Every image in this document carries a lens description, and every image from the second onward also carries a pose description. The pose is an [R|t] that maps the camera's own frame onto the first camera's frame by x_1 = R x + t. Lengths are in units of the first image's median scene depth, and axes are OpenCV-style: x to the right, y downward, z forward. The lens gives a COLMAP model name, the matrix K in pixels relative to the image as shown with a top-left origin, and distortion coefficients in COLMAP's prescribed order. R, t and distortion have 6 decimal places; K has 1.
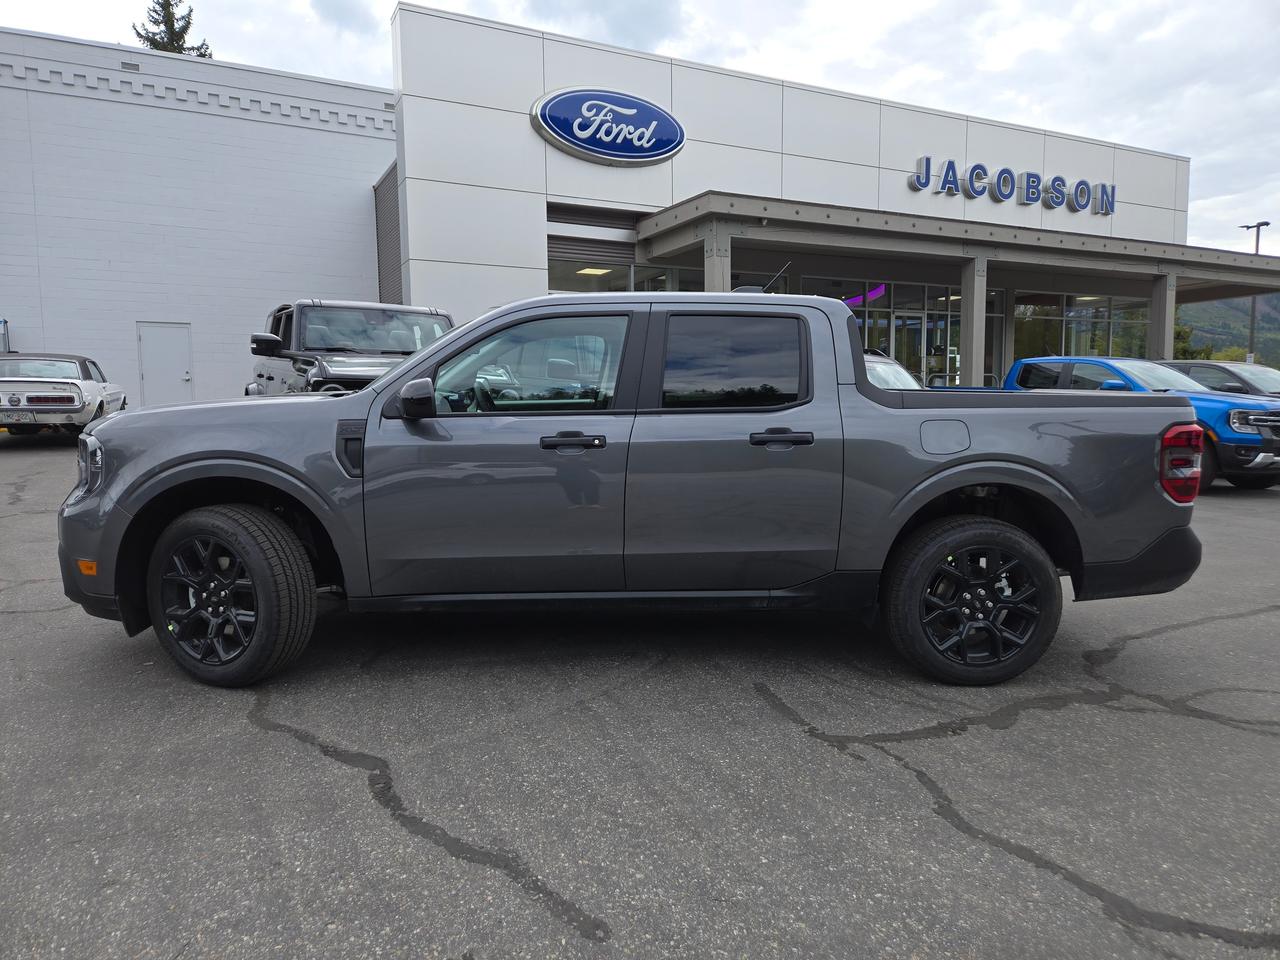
lens RADIAL K [[863.1, 0, 627.3], [0, 863.1, 474.8], [0, 0, 1]] dist [0.088915, -0.077028]
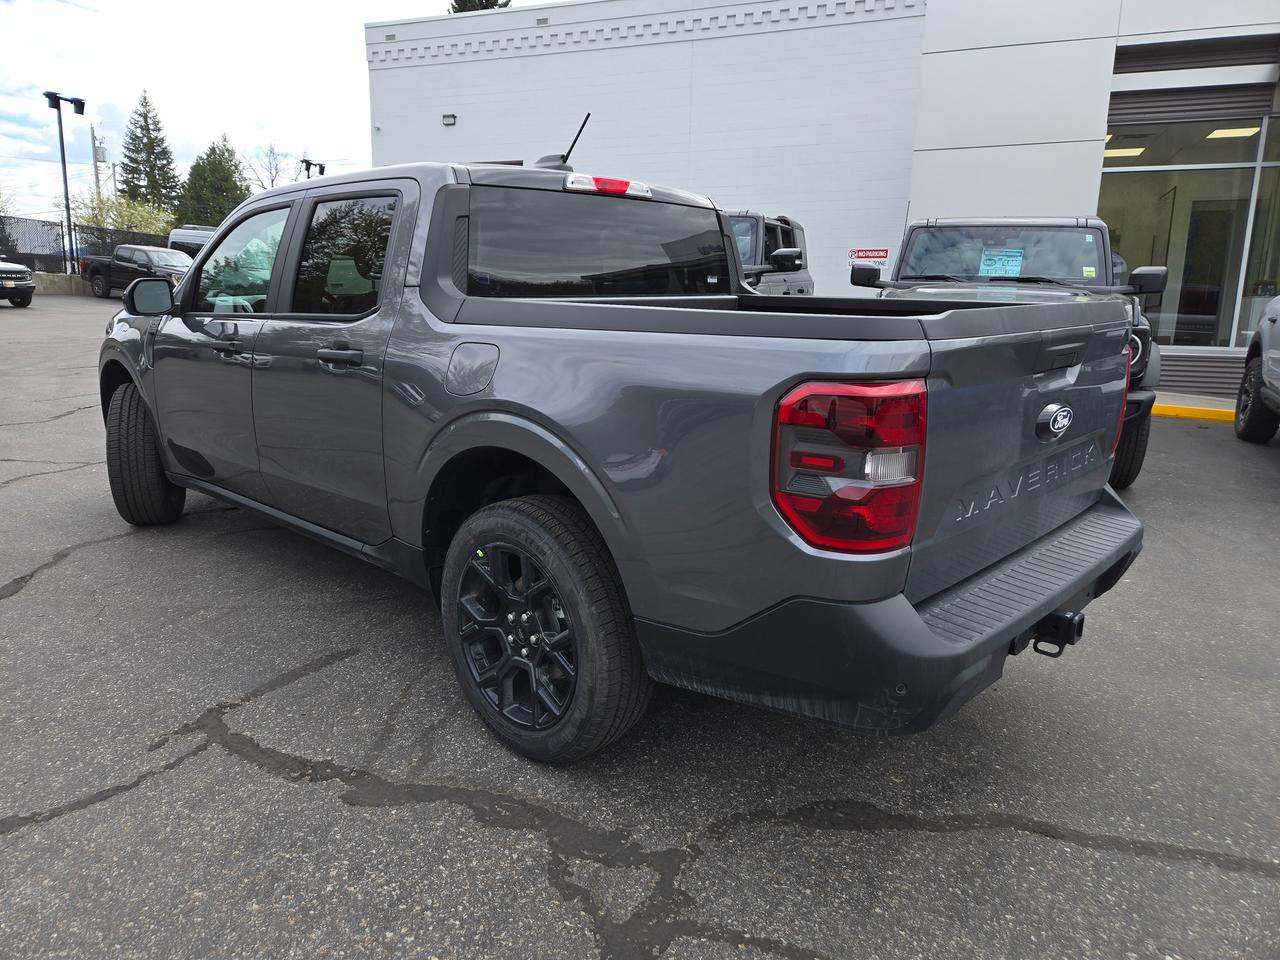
lens RADIAL K [[863.1, 0, 627.3], [0, 863.1, 474.8], [0, 0, 1]] dist [0.088915, -0.077028]
pose [[0.662799, 0.157041, -0.732145, 0.243212], [-0.085813, 0.987249, 0.134074, -0.016403], [0.743864, -0.026037, 0.667823, 0.169722]]
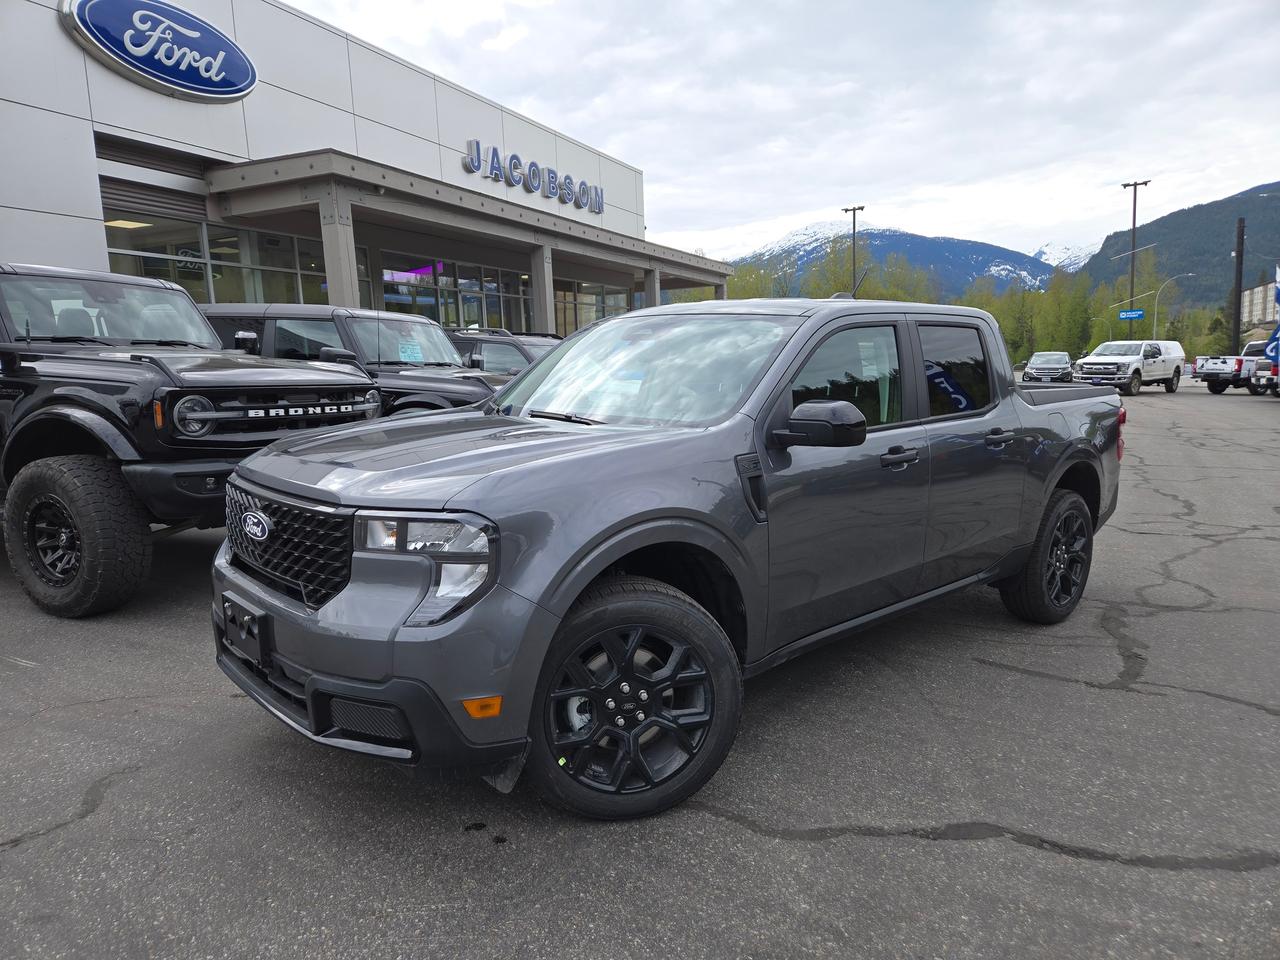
lens RADIAL K [[863.1, 0, 627.3], [0, 863.1, 474.8], [0, 0, 1]] dist [0.088915, -0.077028]
pose [[0.785551, -0.097973, 0.610991, -0.227842], [0.077575, 0.995189, 0.059840, -0.025086], [-0.613915, 0.000390, 0.789372, 0.103766]]
